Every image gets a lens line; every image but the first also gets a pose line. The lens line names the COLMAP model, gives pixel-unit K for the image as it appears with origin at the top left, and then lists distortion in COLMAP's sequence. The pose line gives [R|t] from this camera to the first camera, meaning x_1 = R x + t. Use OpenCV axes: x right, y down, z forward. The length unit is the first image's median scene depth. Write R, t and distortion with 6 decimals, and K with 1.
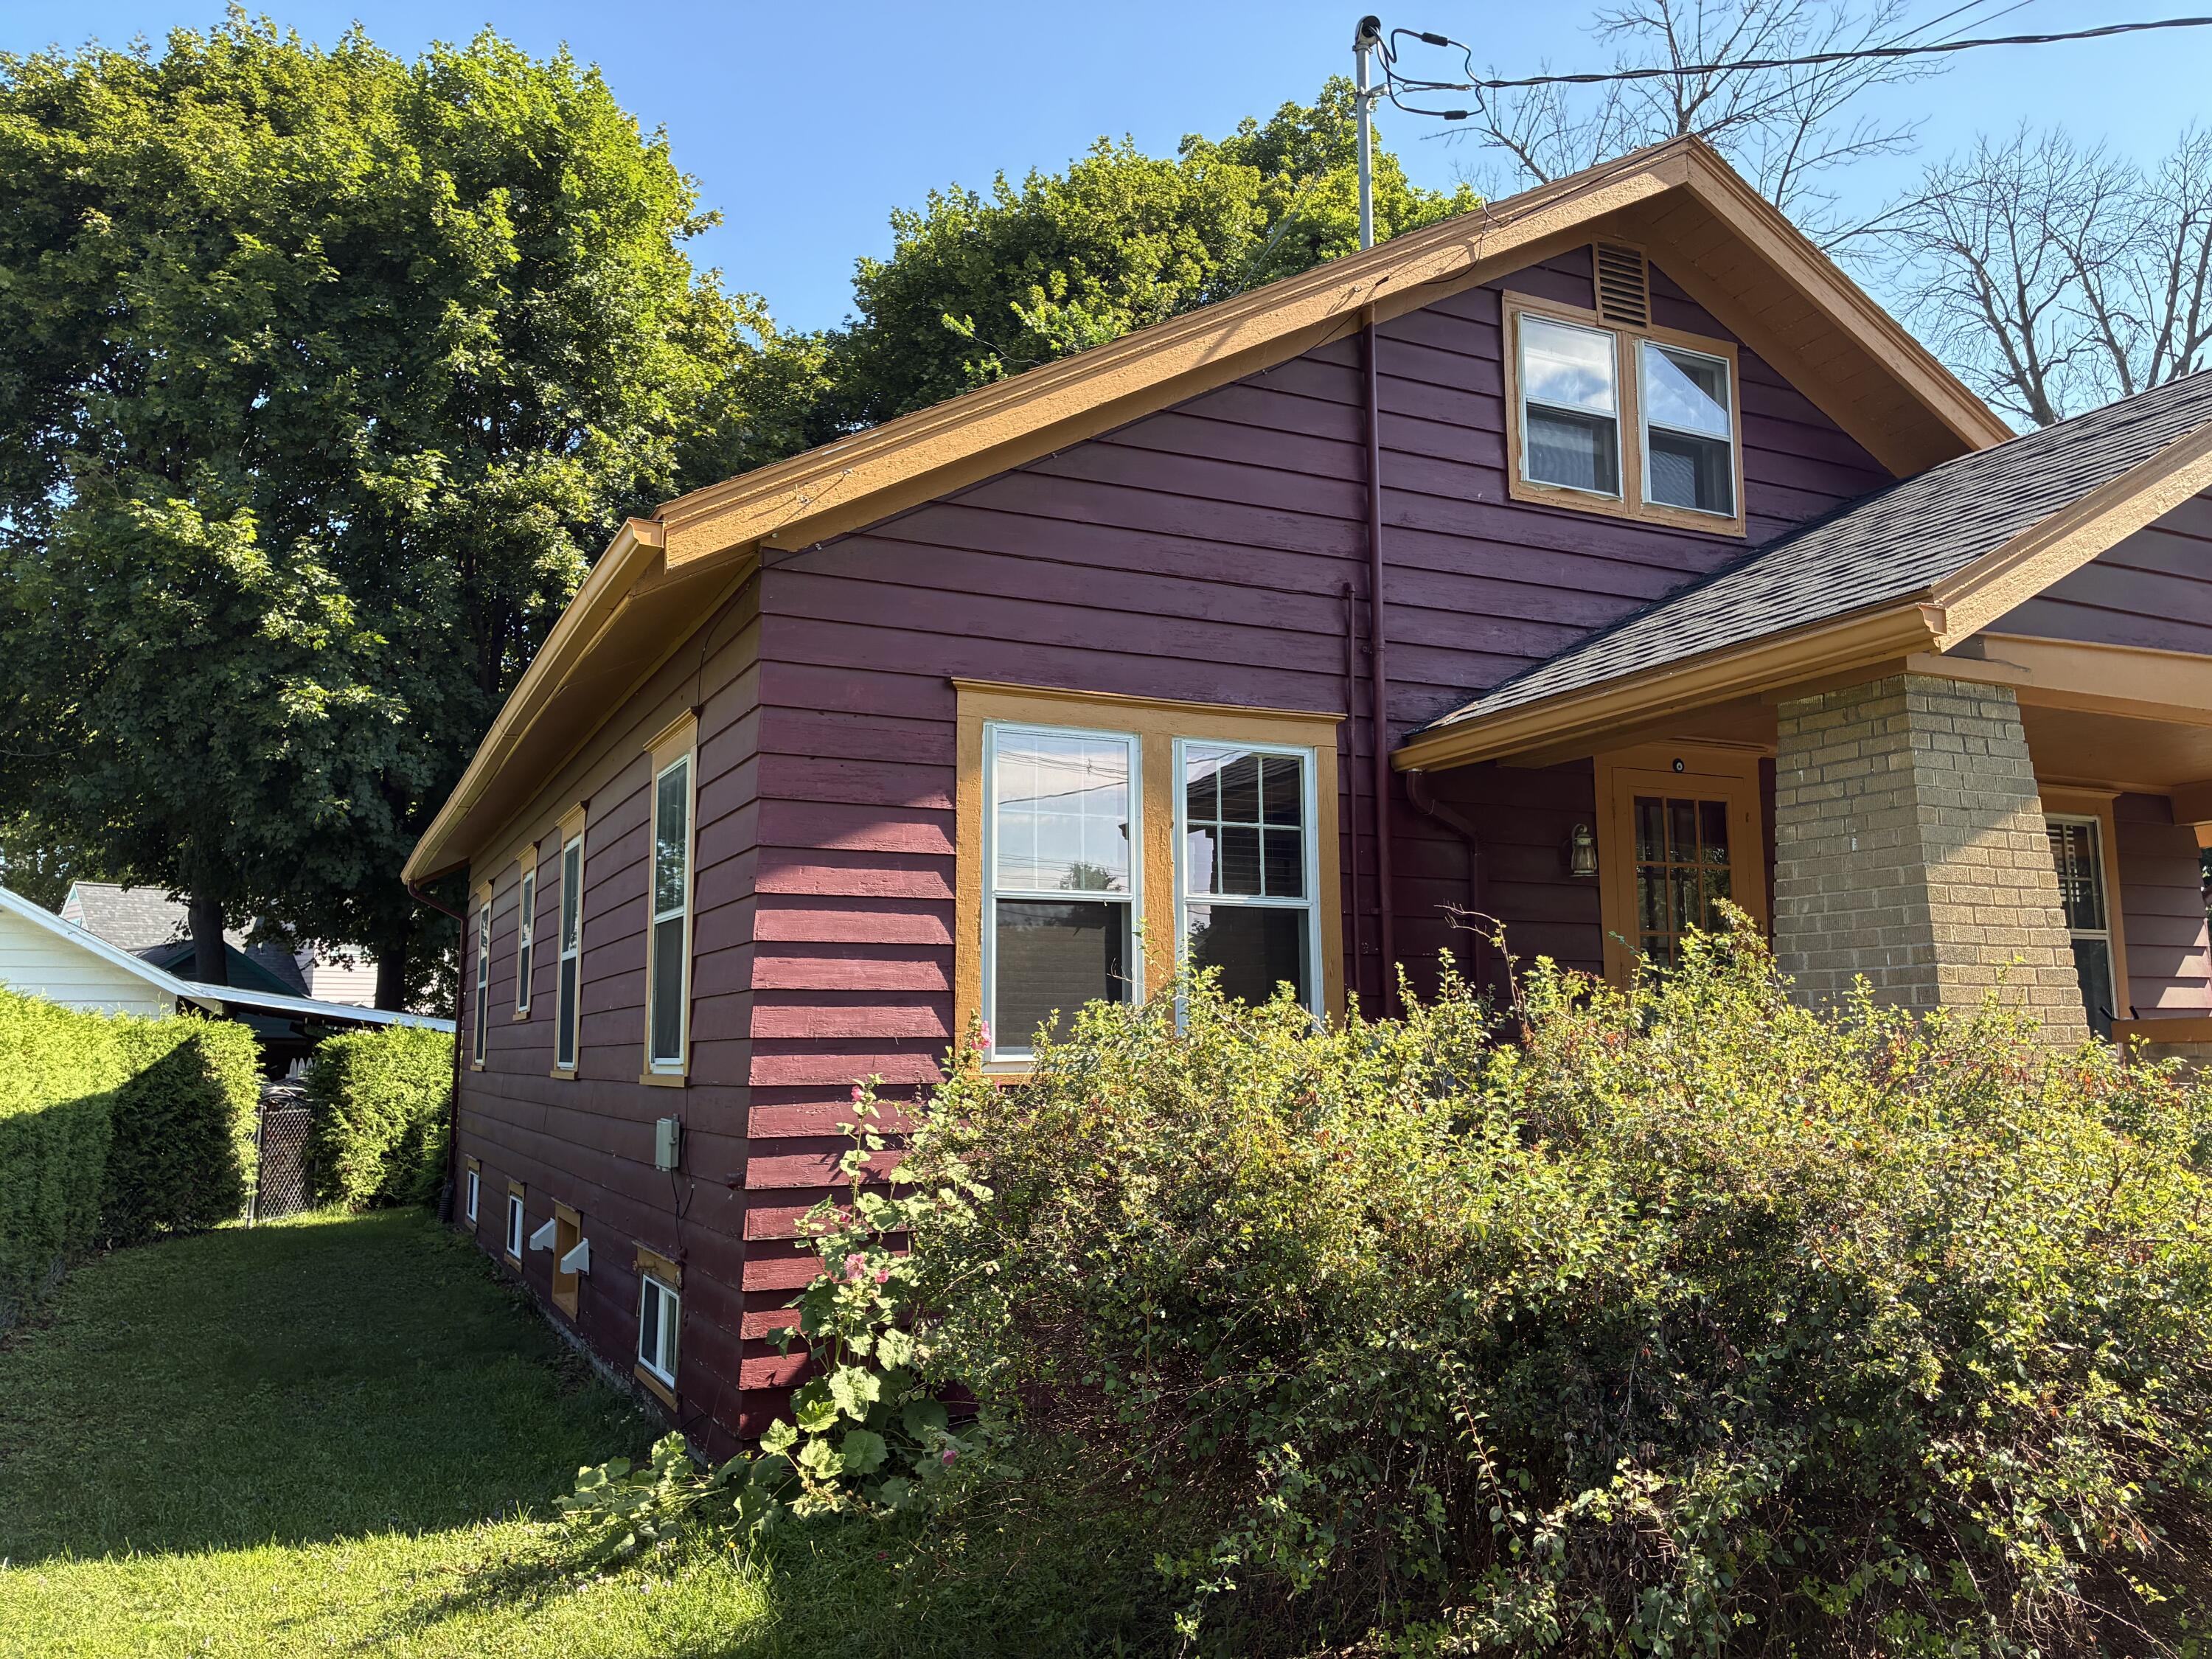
lens RADIAL K [[1671.6, 0, 1102.6], [0, 1671.6, 836.0], [0, 0, 1]] dist [0.077715, -0.101961]
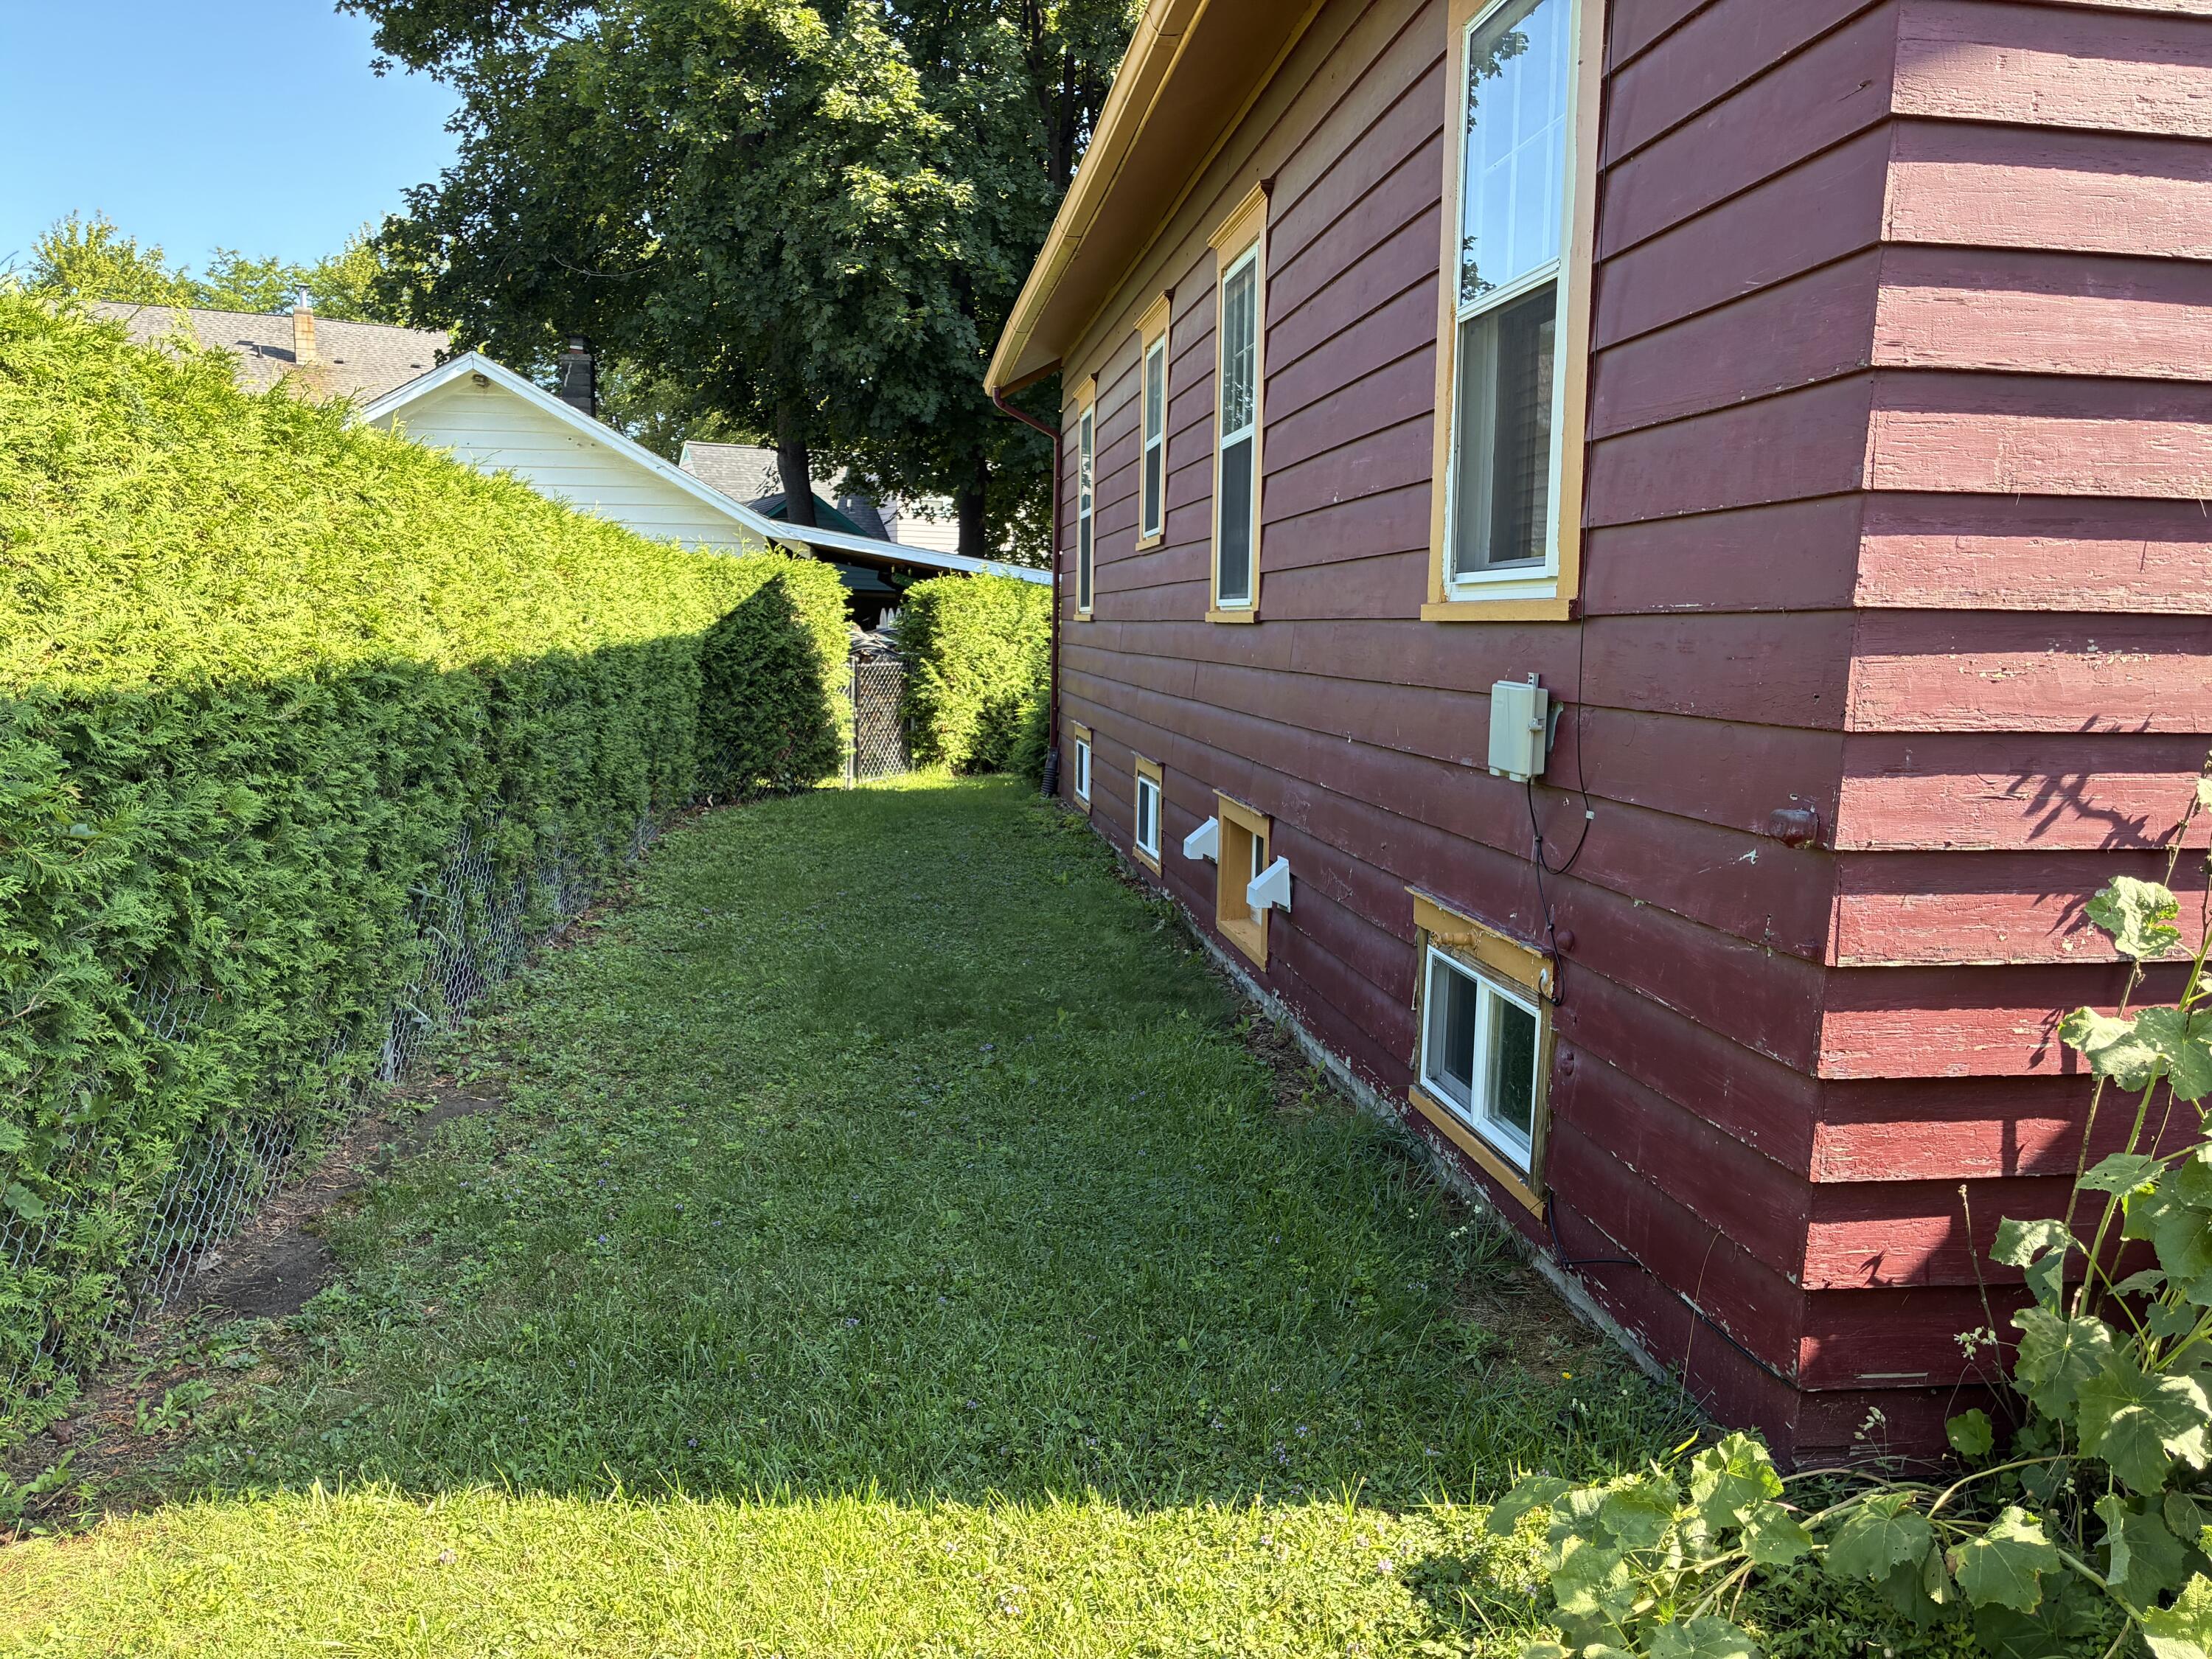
lens RADIAL K [[1671.6, 0, 1102.6], [0, 1671.6, 836.0], [0, 0, 1]] dist [0.077715, -0.101961]
pose [[0.950393, 0.058041, -0.305587, -0.104459], [0.019776, 0.969173, 0.245585, 0.039960], [0.310421, -0.239446, 0.919948, 0.224303]]
